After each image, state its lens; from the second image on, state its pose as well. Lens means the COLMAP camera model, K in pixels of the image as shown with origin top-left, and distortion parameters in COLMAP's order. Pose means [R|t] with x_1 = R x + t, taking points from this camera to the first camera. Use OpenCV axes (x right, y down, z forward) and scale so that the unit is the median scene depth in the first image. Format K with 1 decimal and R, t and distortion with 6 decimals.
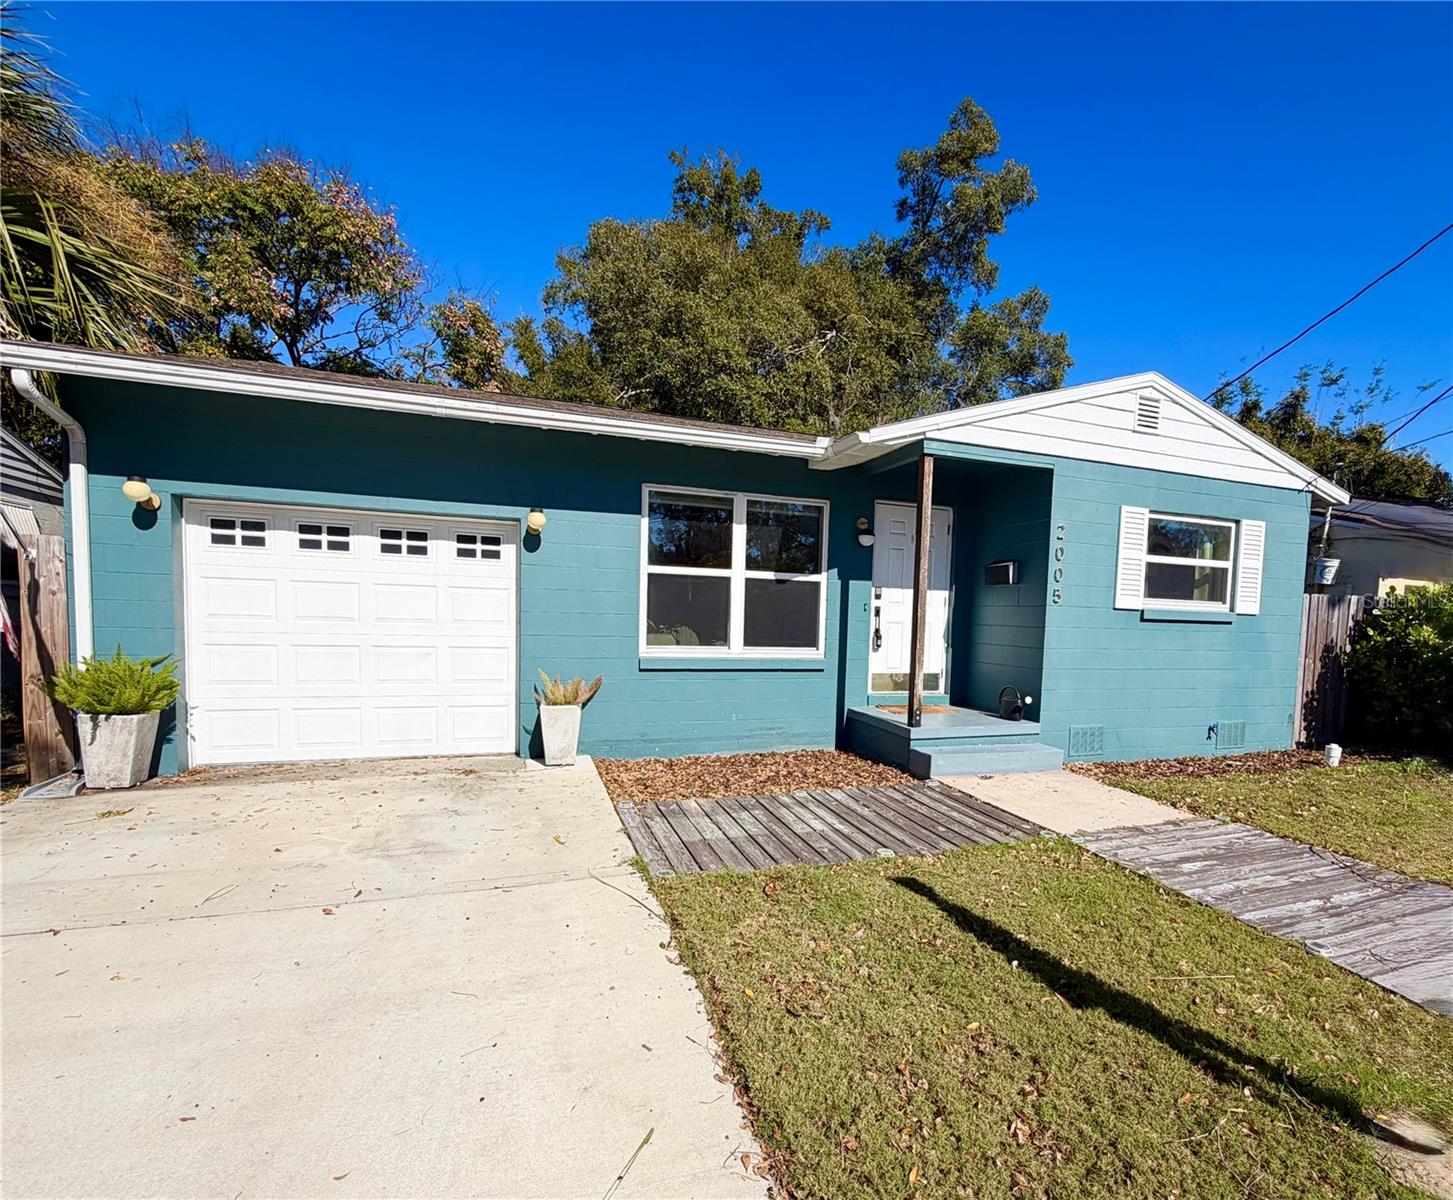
lens RADIAL K [[510.8, 0, 726.8], [0, 510.8, 645.2], [0, 0, 1]] dist [0.000421, -0.000010]
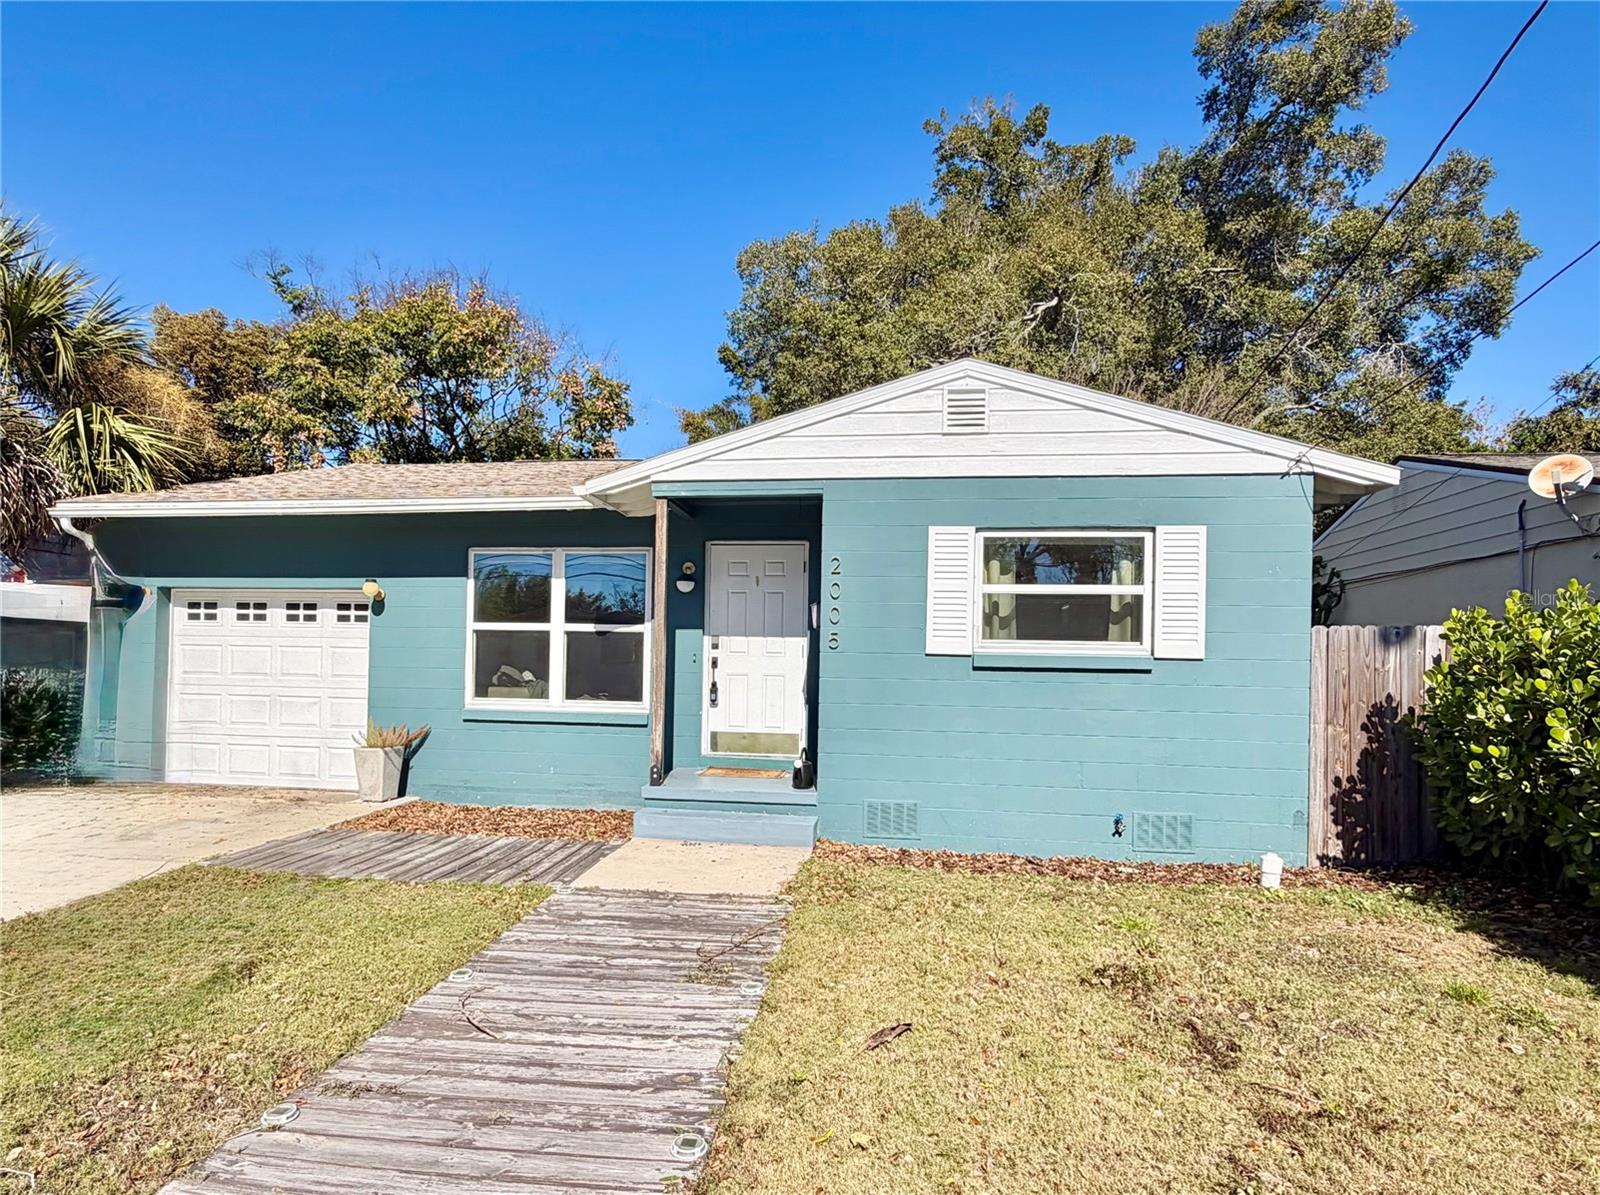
lens RADIAL K [[642.9, 0, 799.7], [0, 642.9, 671.7], [0, 0, 1]] dist [0.001172, 0.000018]
pose [[0.931461, -0.009700, -0.363713, 0.911455], [-0.013164, 0.998092, -0.060330, 0.017831], [0.363604, 0.060983, 0.929555, -0.001907]]
